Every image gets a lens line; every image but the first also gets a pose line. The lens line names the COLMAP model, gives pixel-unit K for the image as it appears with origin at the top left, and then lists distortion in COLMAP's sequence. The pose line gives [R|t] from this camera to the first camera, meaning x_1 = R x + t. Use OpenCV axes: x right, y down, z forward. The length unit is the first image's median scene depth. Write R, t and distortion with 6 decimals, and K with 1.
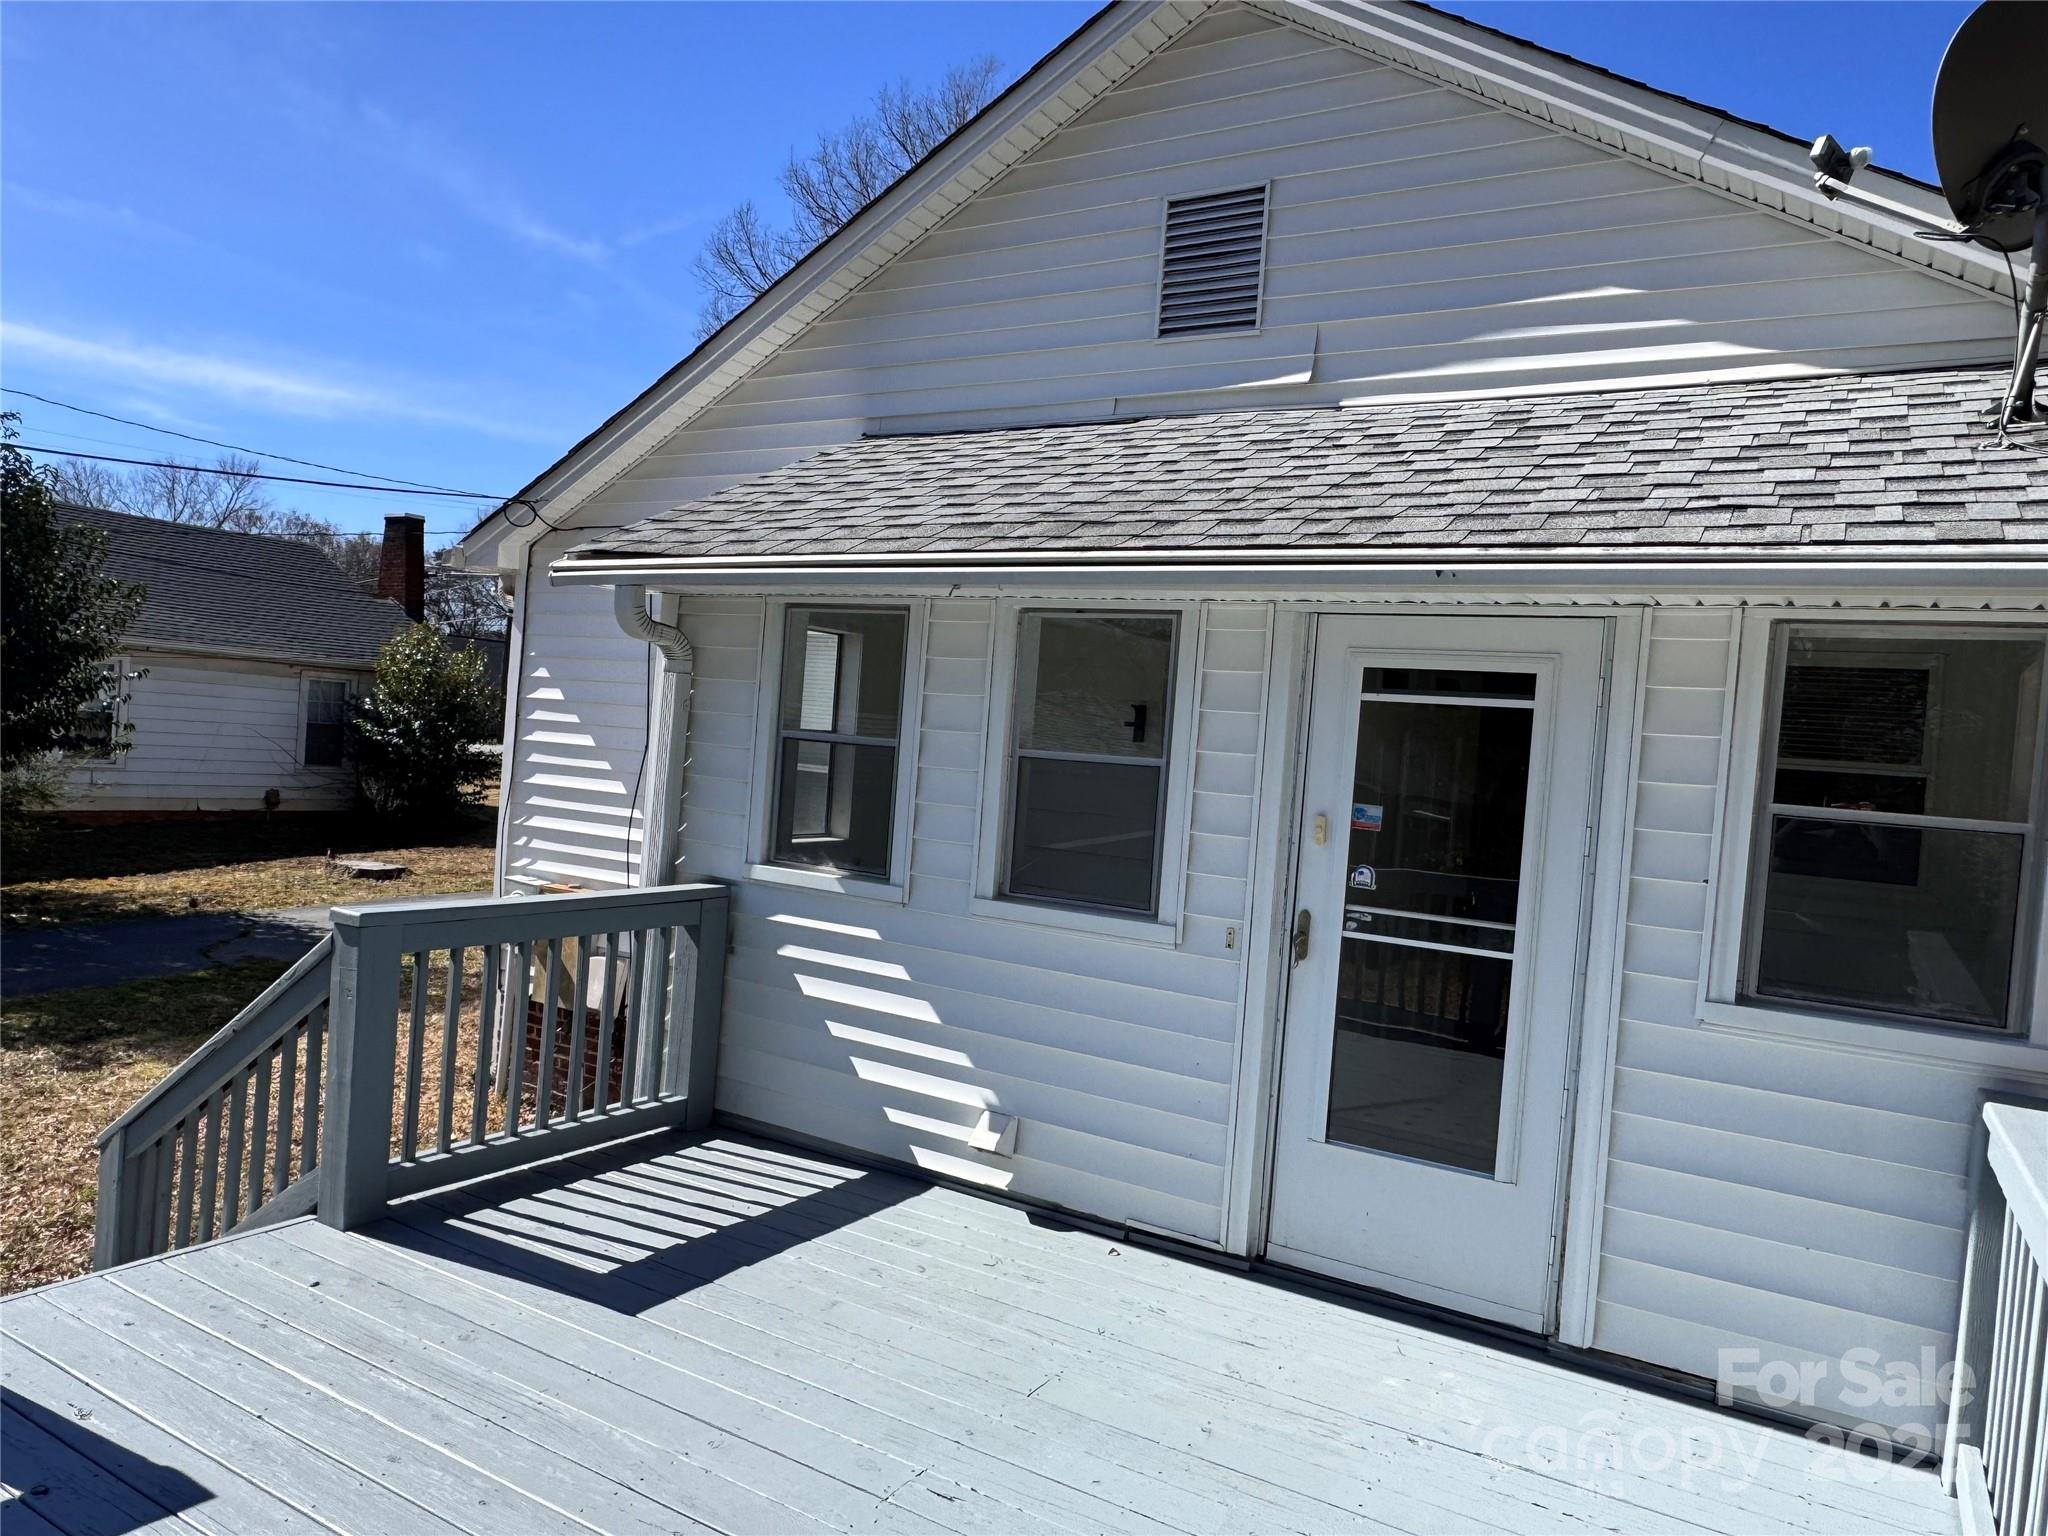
lens RADIAL K [[1390.5, 0, 1021.8], [0, 1390.5, 775.9], [0, 0, 1]] dist [0.003065, 0.003477]
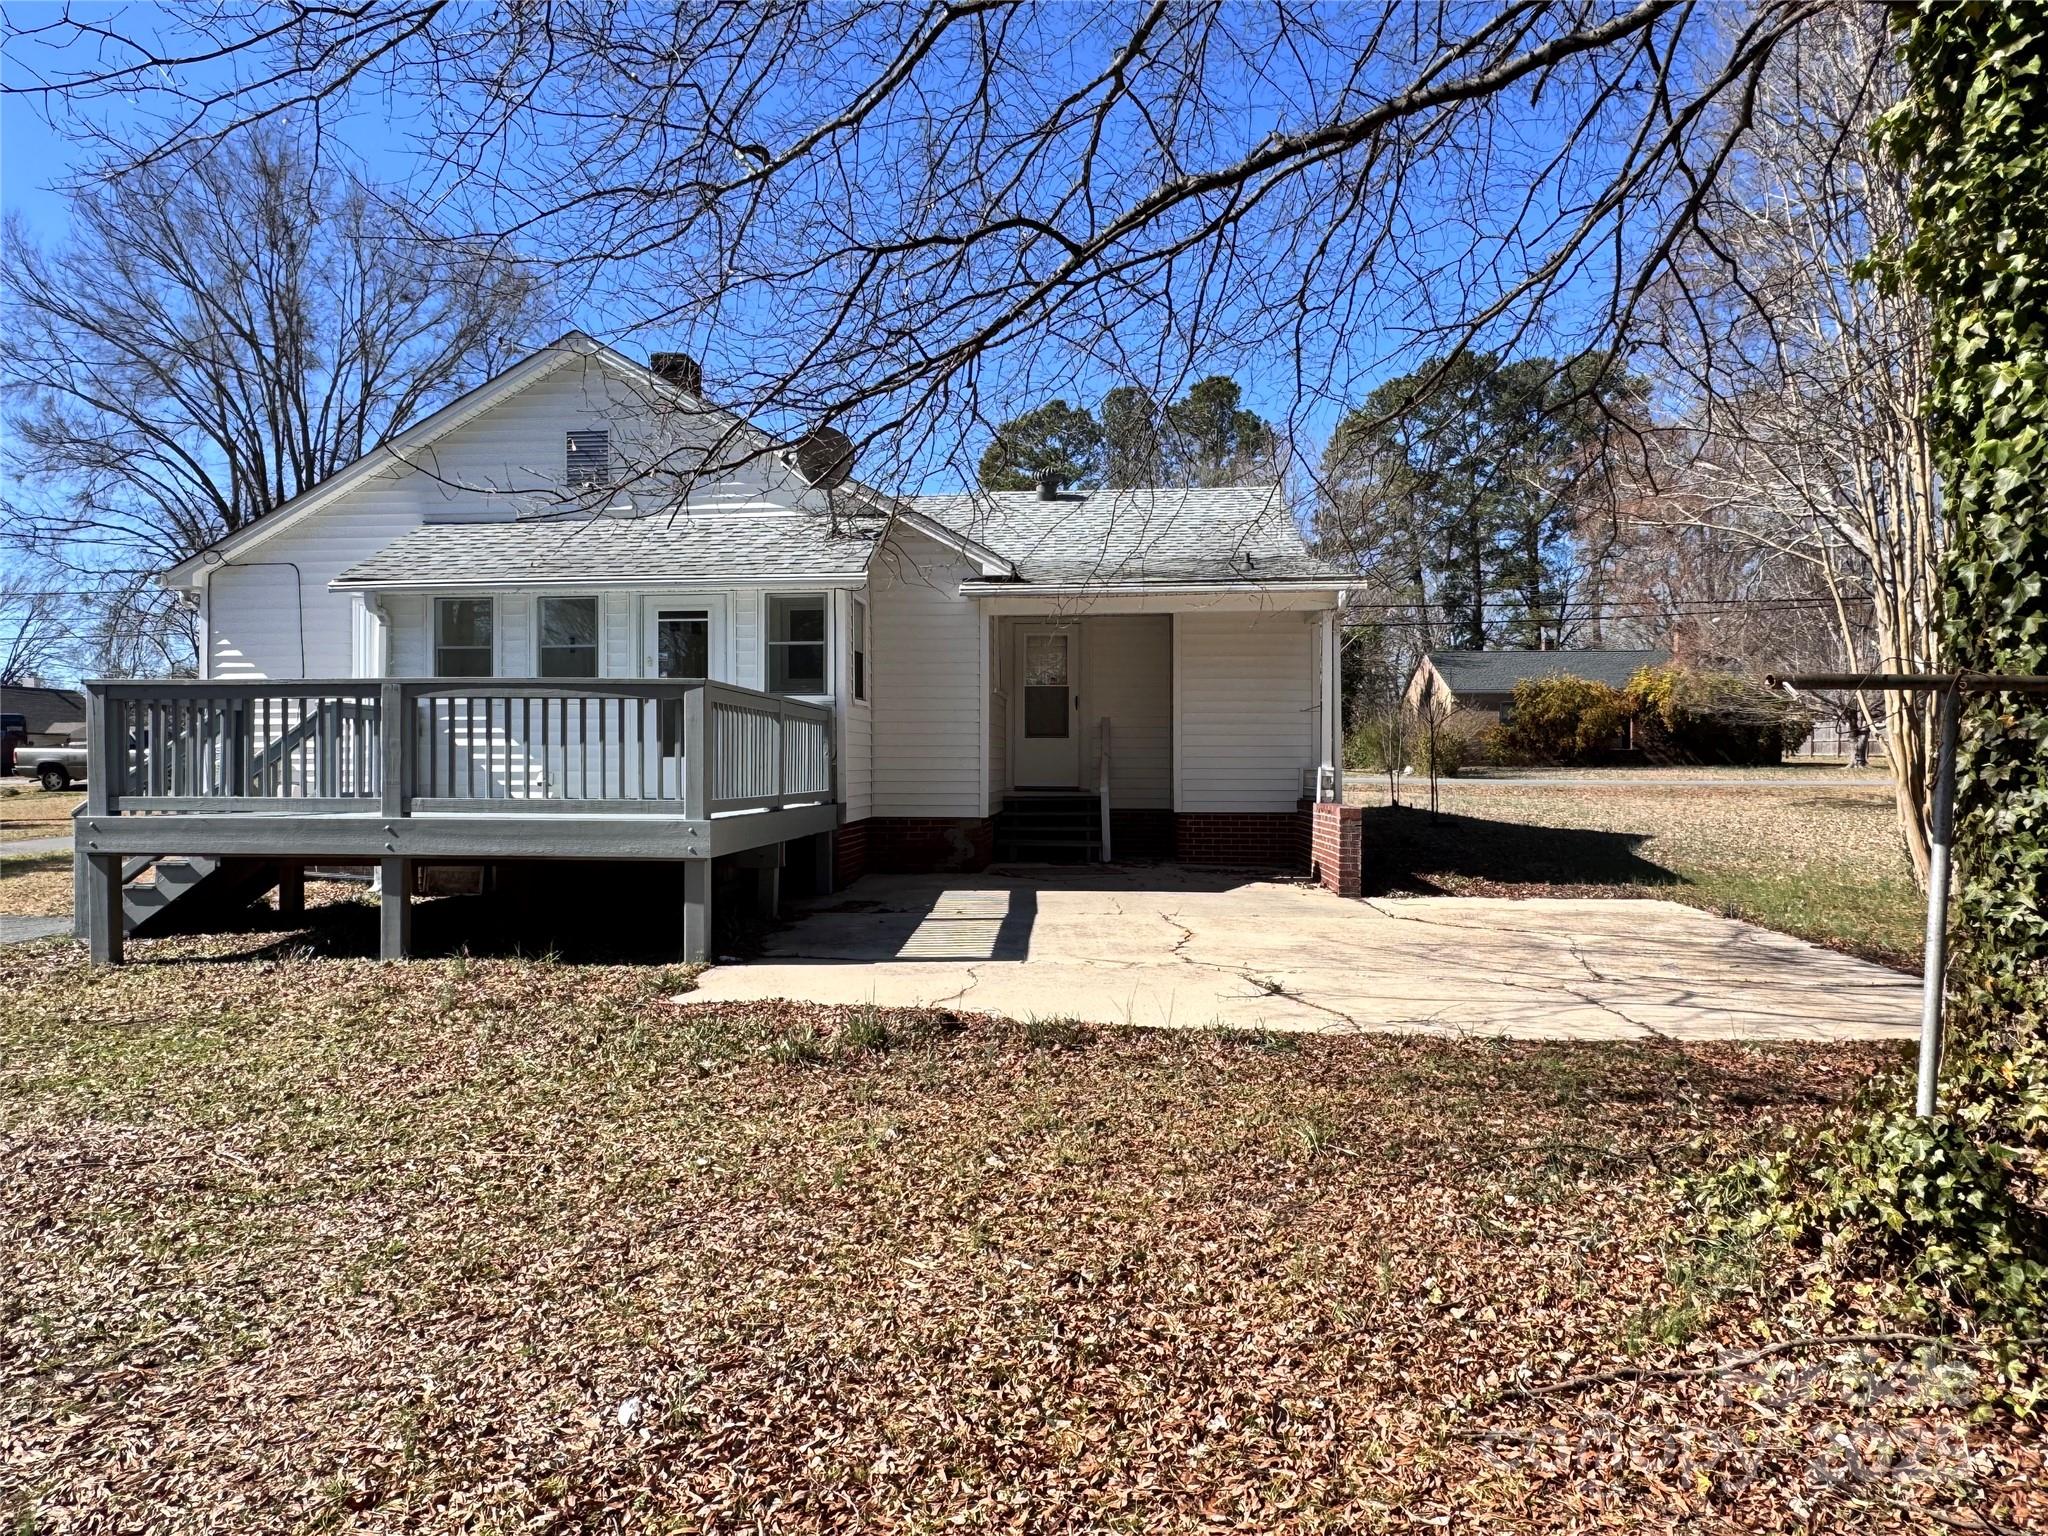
lens RADIAL K [[1390.5, 0, 1010.8], [0, 1390.5, 767.4], [0, 0, 1]] dist [0.003065, 0.003477]
pose [[0.893518, -0.074996, 0.442720, -0.581323], [0.079782, 0.996782, 0.007832, 0.391270], [-0.441882, 0.028323, 0.896626, -2.726705]]
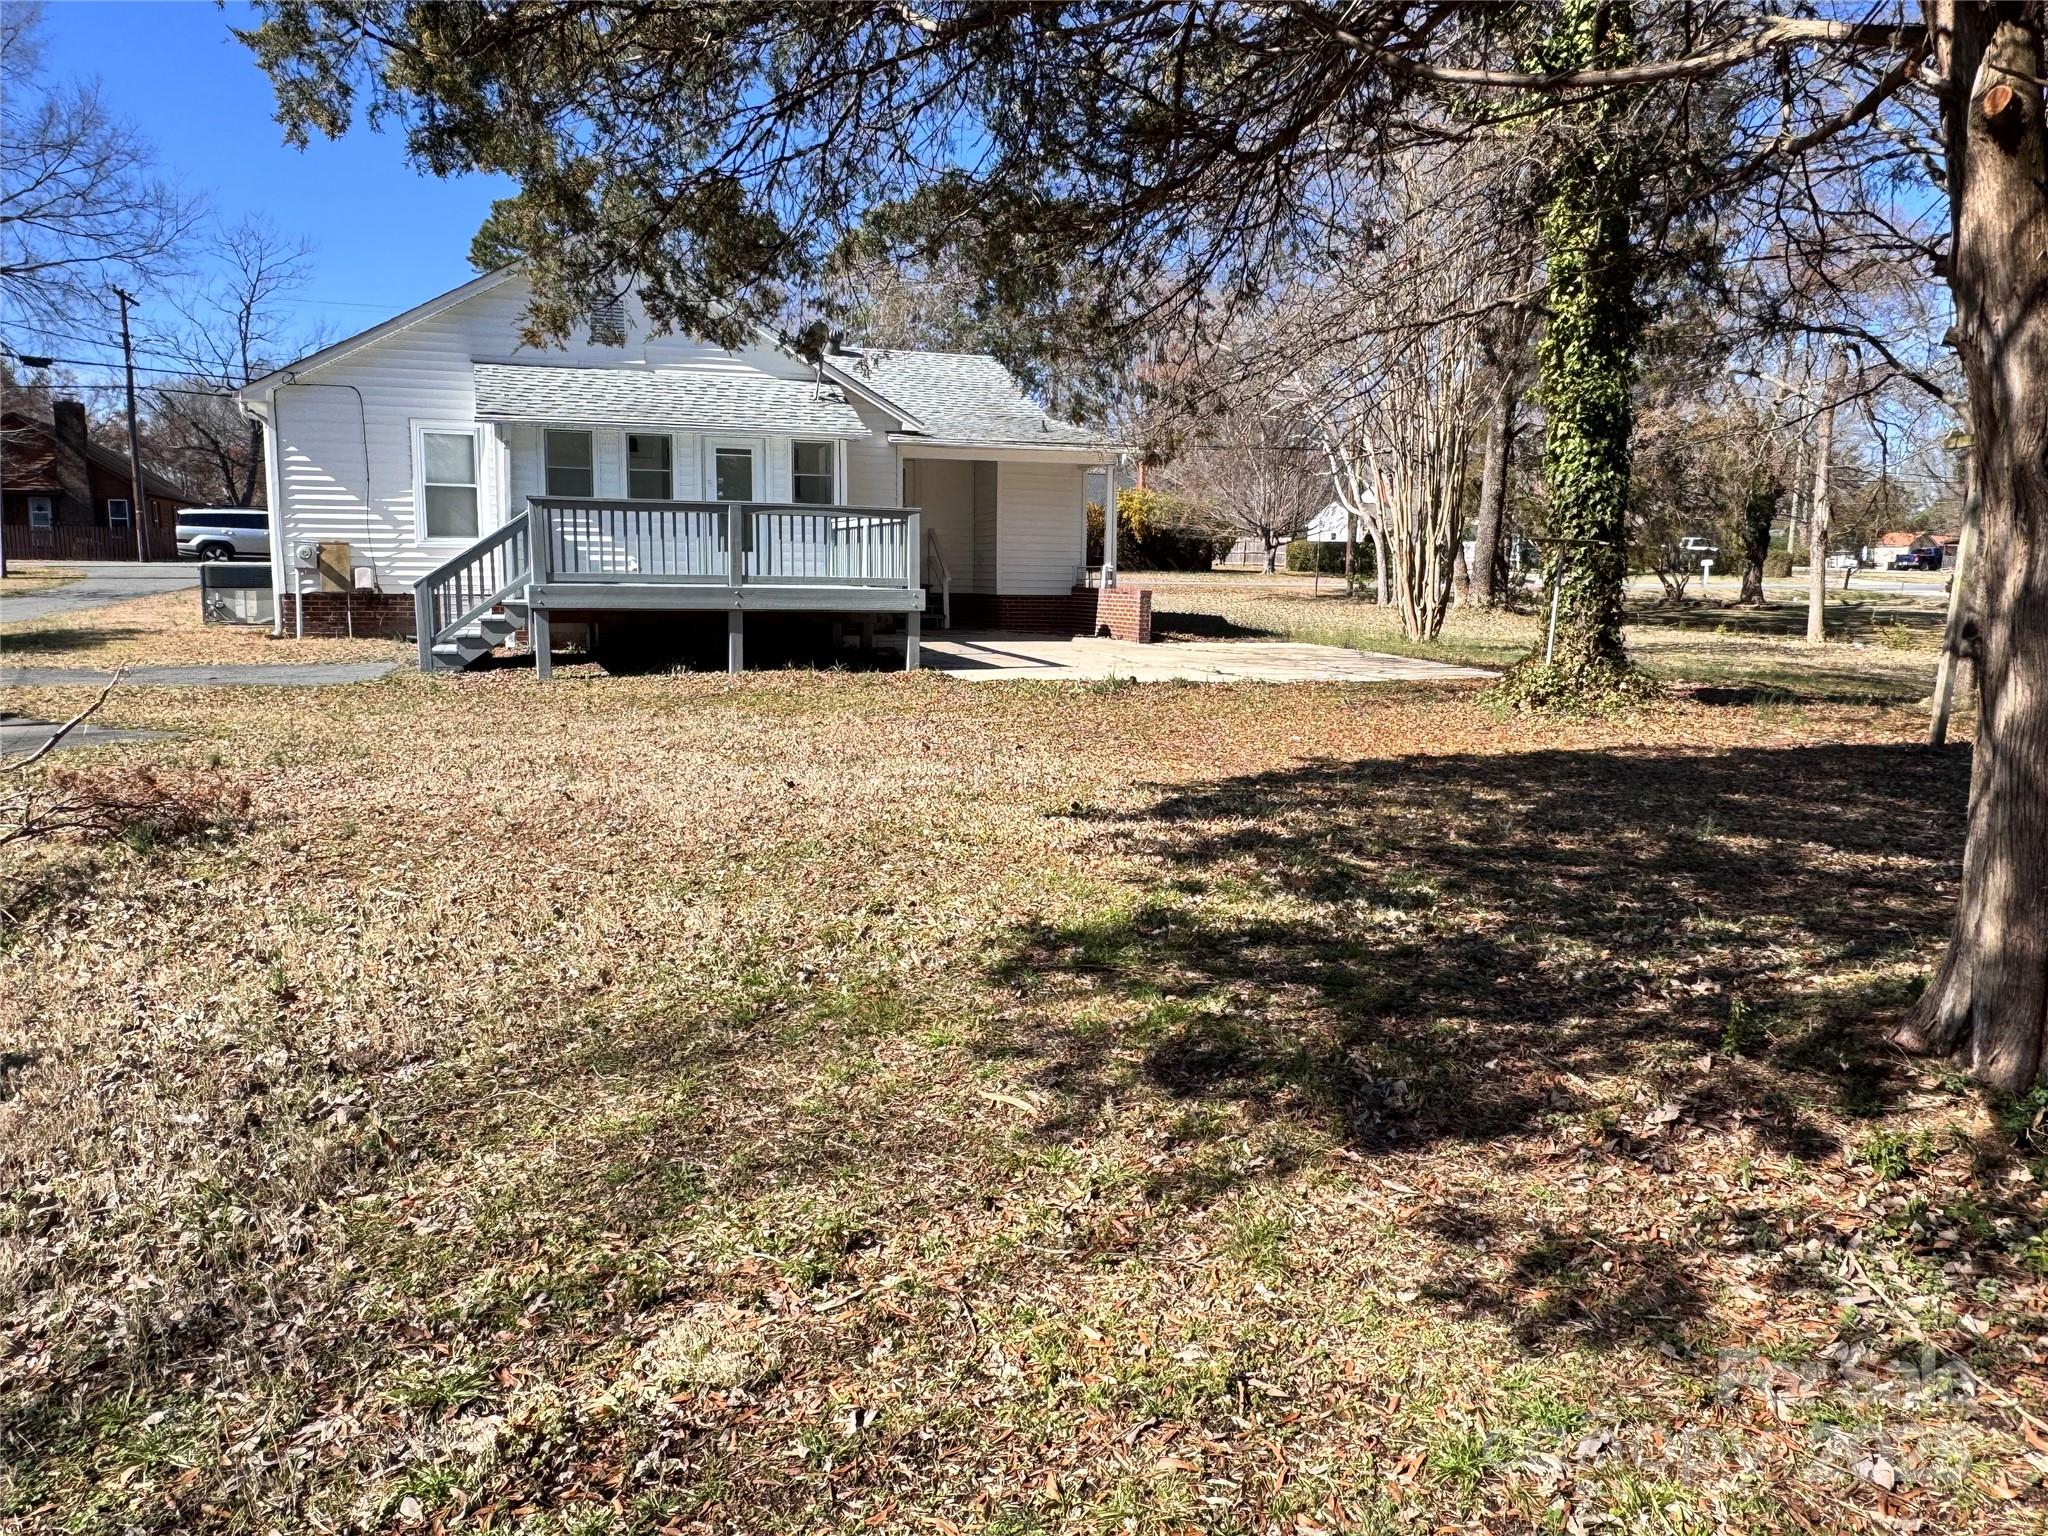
lens RADIAL K [[1390.5, 0, 1030.1], [0, 1390.5, 776.6], [0, 0, 1]] dist [0.003065, 0.003477]
pose [[0.635348, -0.177331, 0.751590, -3.334658], [0.056486, 0.981341, 0.183790, 0.244494], [-0.770158, -0.074316, 0.633510, -3.412376]]
